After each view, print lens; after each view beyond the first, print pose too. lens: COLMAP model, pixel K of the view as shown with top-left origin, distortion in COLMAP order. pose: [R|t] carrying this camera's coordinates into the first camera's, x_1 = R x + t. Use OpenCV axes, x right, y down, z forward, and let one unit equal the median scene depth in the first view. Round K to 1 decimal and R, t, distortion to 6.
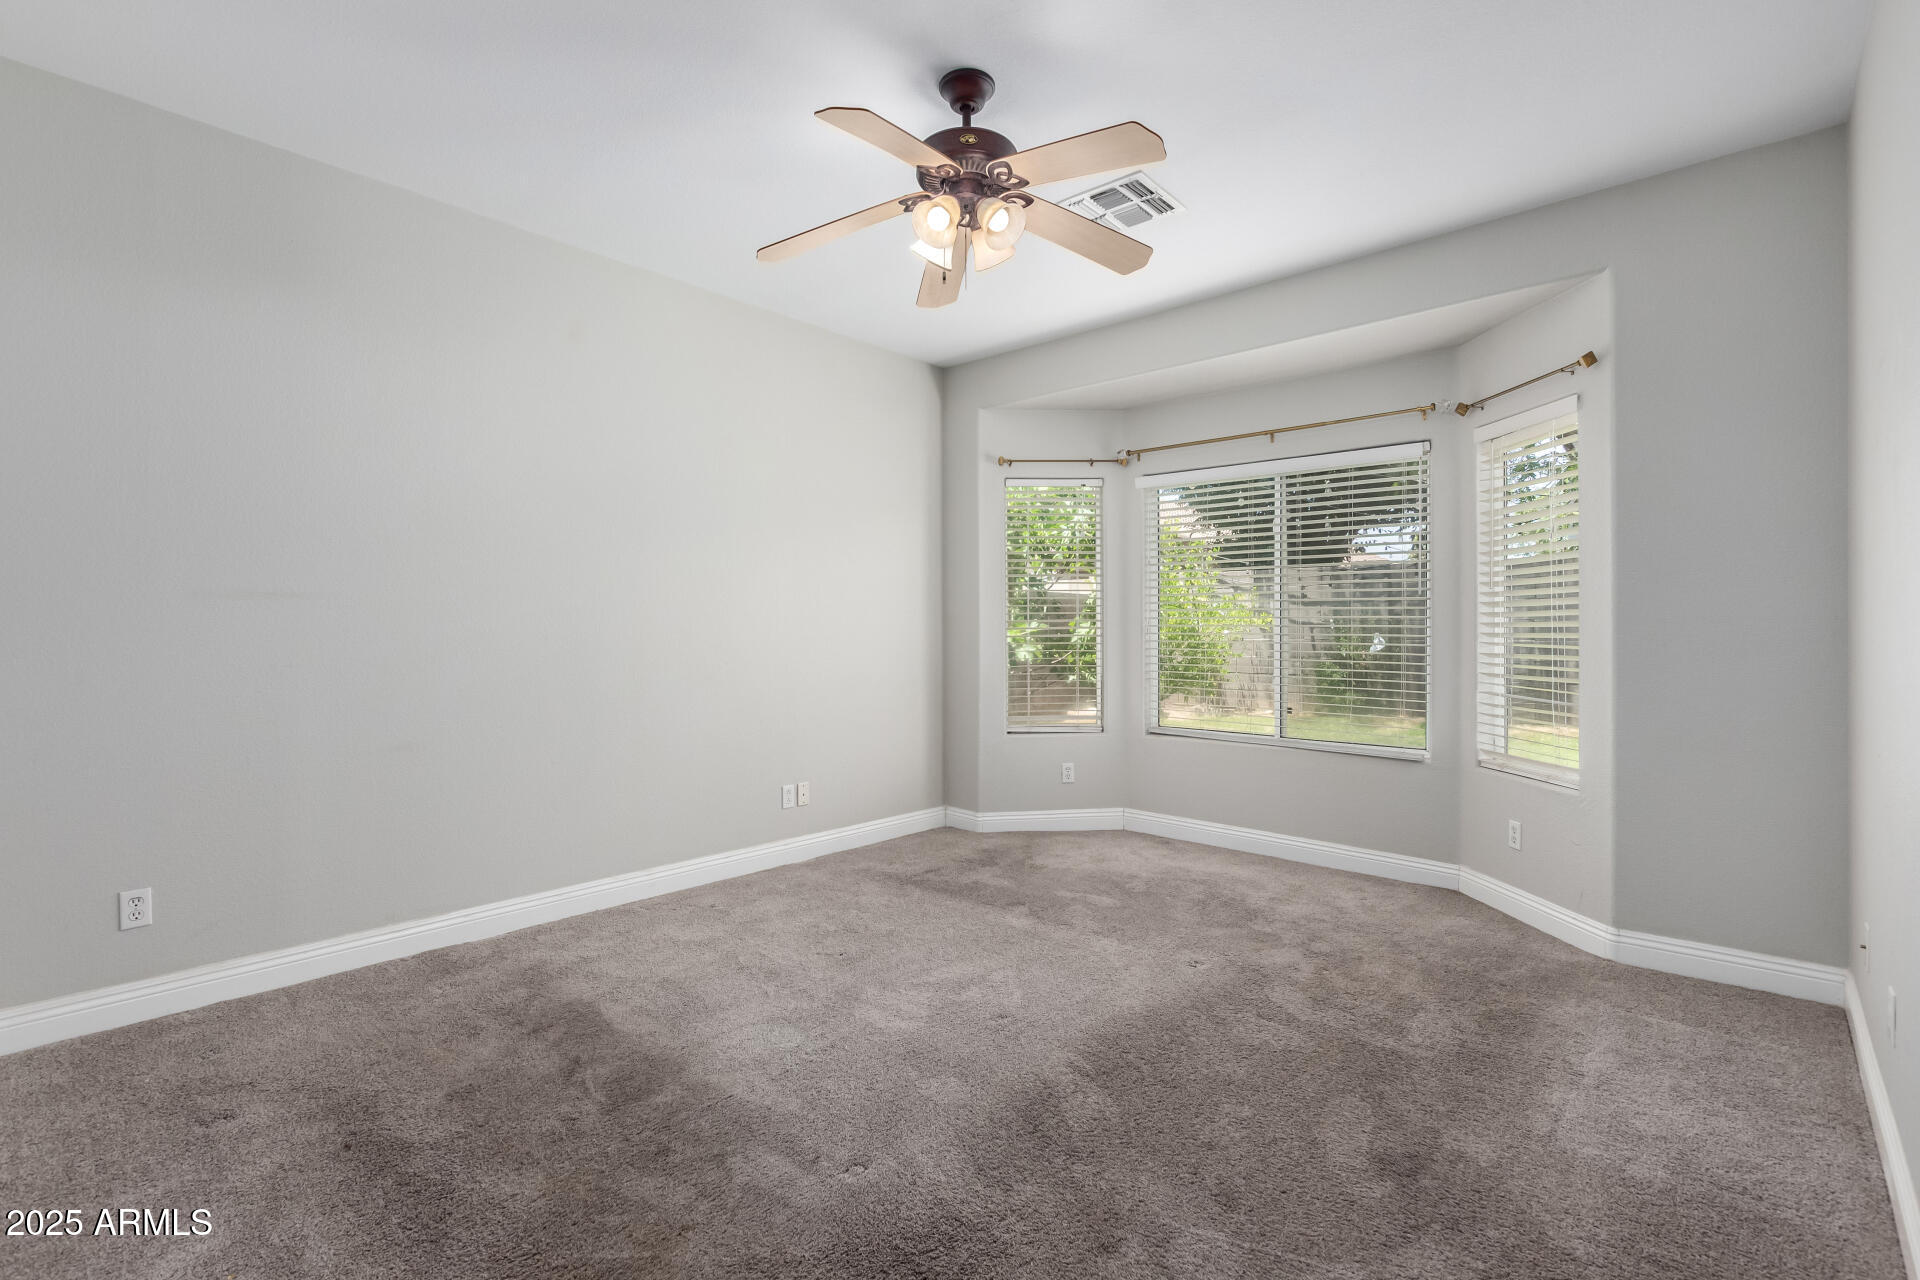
lens RADIAL K [[894.8, 0, 953.7], [0, 894.8, 631.3], [0, 0, 1]] dist [0.005369, 0.000200]
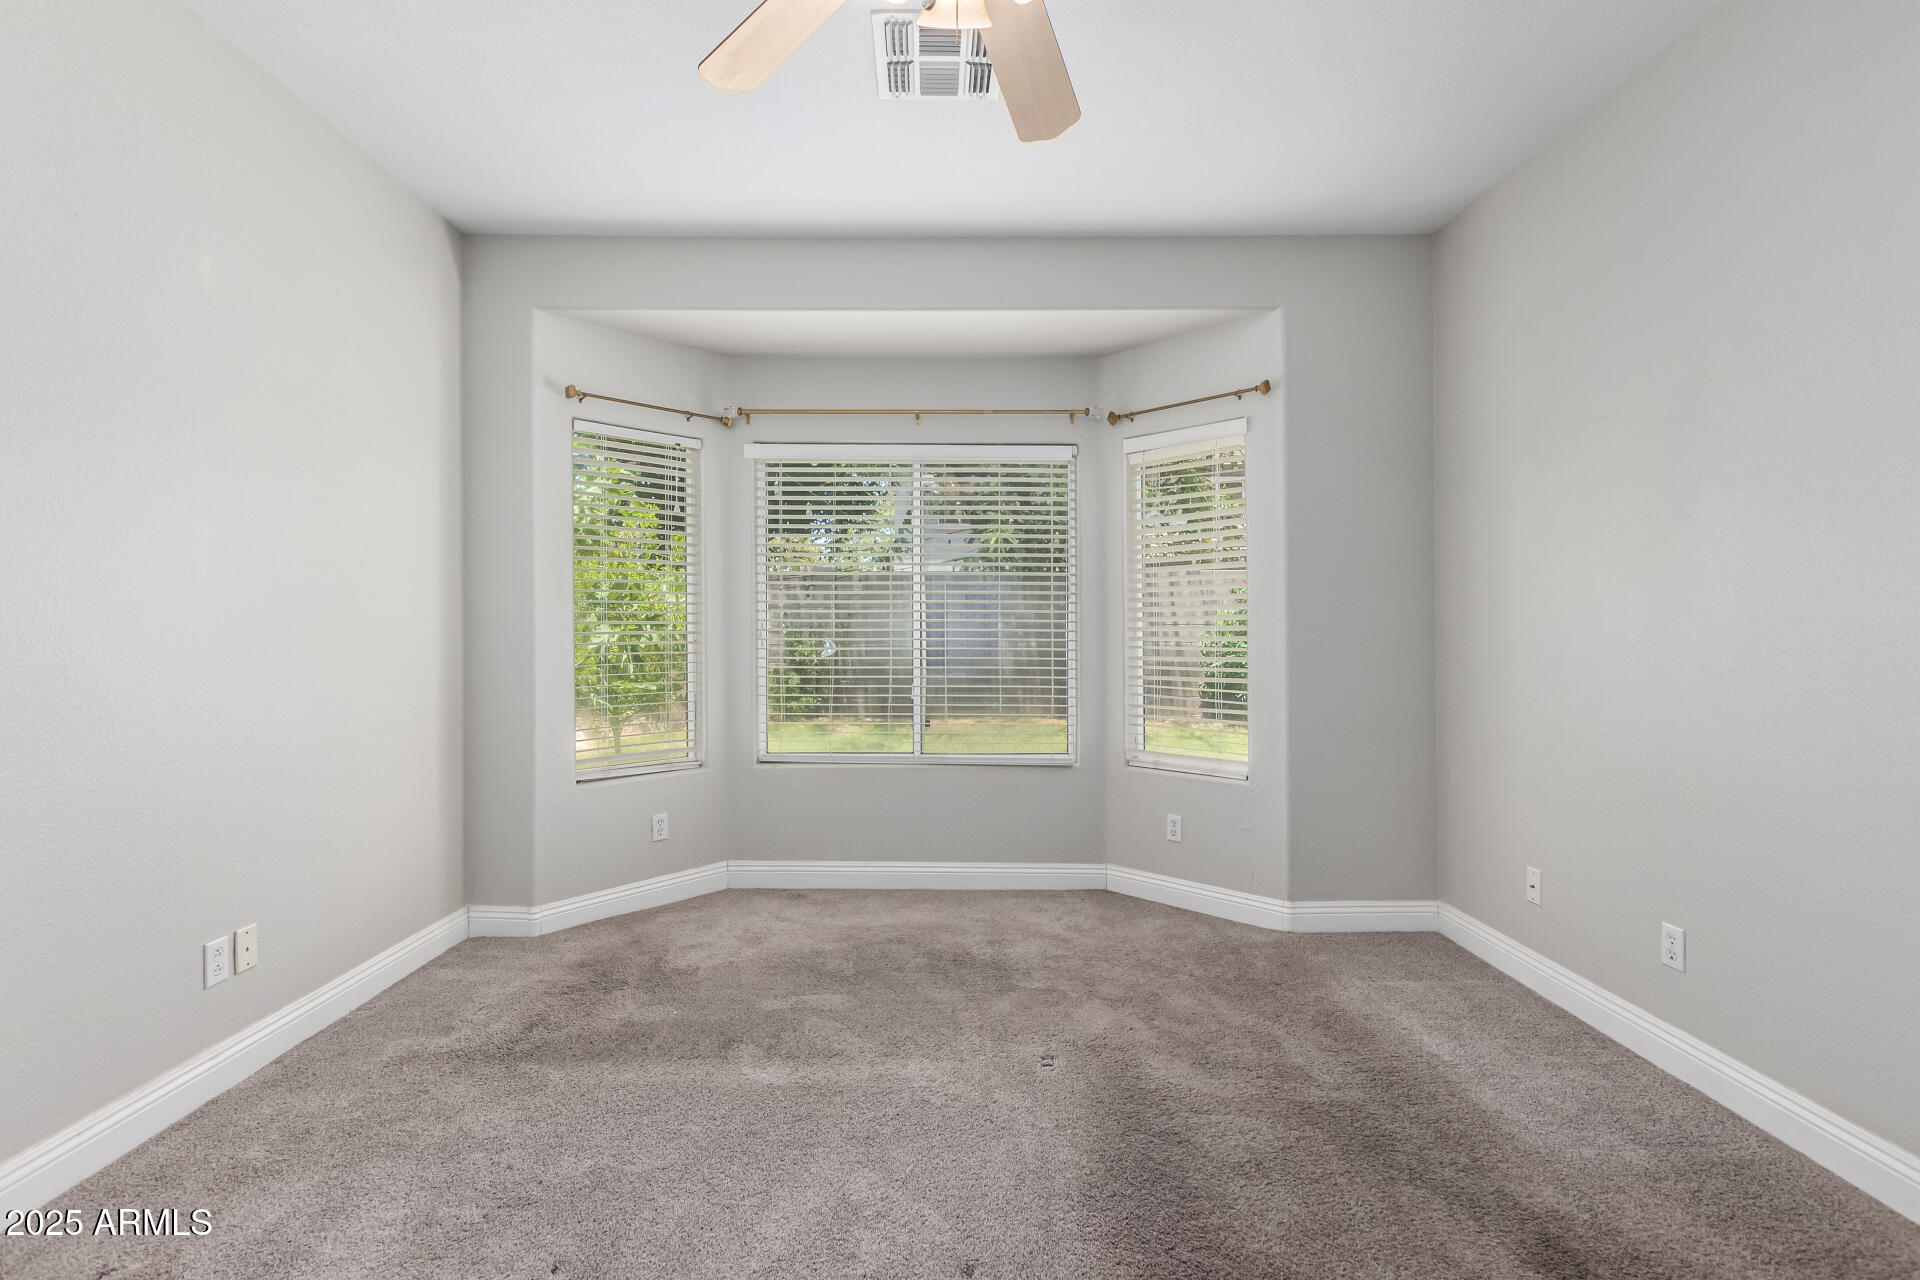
lens RADIAL K [[876.6, 0, 960.0], [0, 876.6, 632.5], [0, 0, 1]] dist [0.003277, -0.001197]
pose [[0.734739, -0.000622, 0.678350, -0.241130], [0.003763, 0.999988, -0.003159, -0.000621], [-0.678340, 0.004873, 0.734732, 0.385364]]
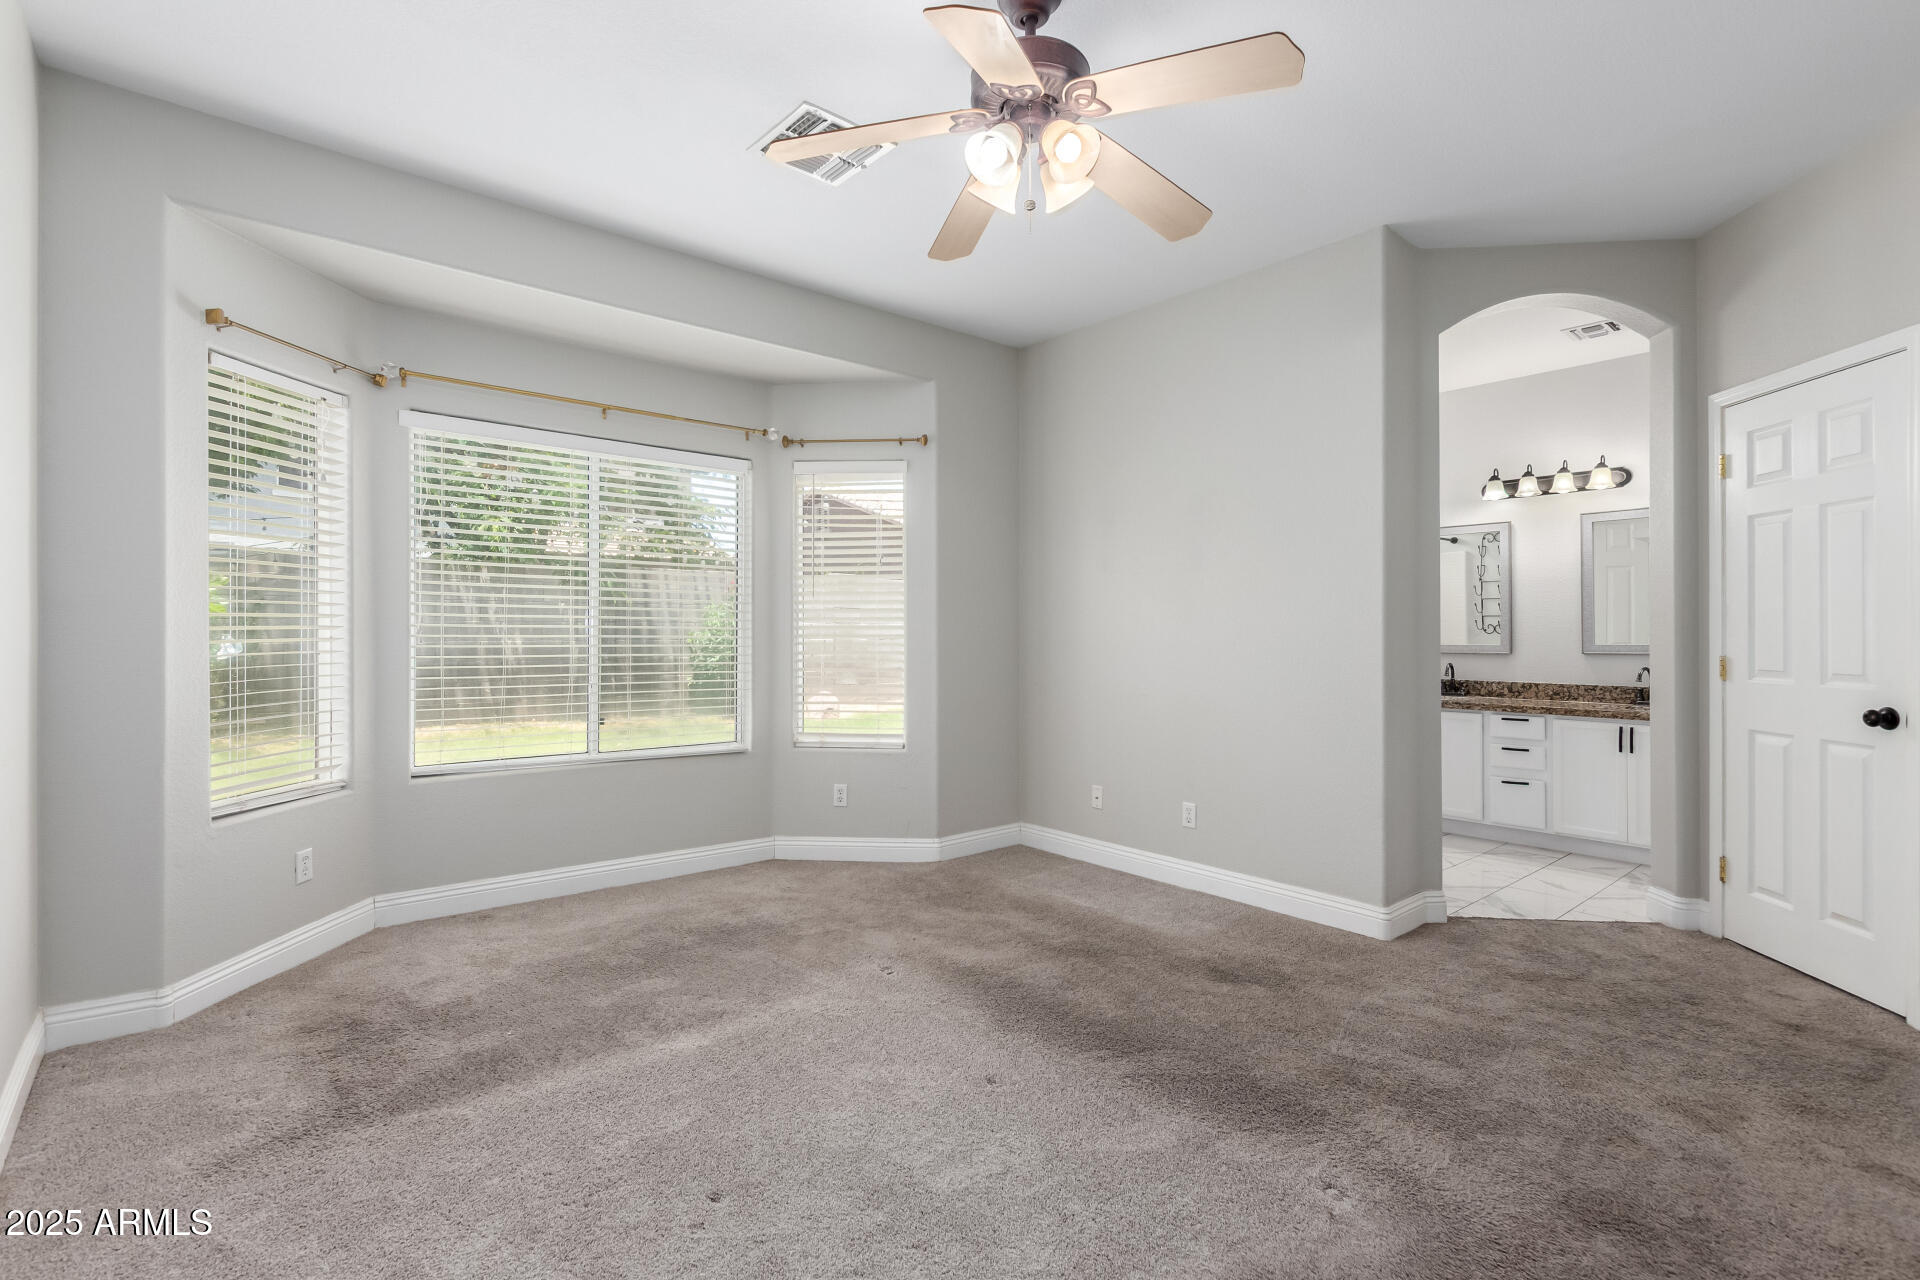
lens RADIAL K [[885.5, 0, 965.2], [0, 885.5, 632.3], [0, 0, 1]] dist [0.000171, -0.001509]
pose [[0.124494, 0.000596, 0.992220, -0.543183], [-0.000782, 1.000000, -0.000502, -0.000635], [-0.992220, -0.000713, 0.124495, 0.628818]]
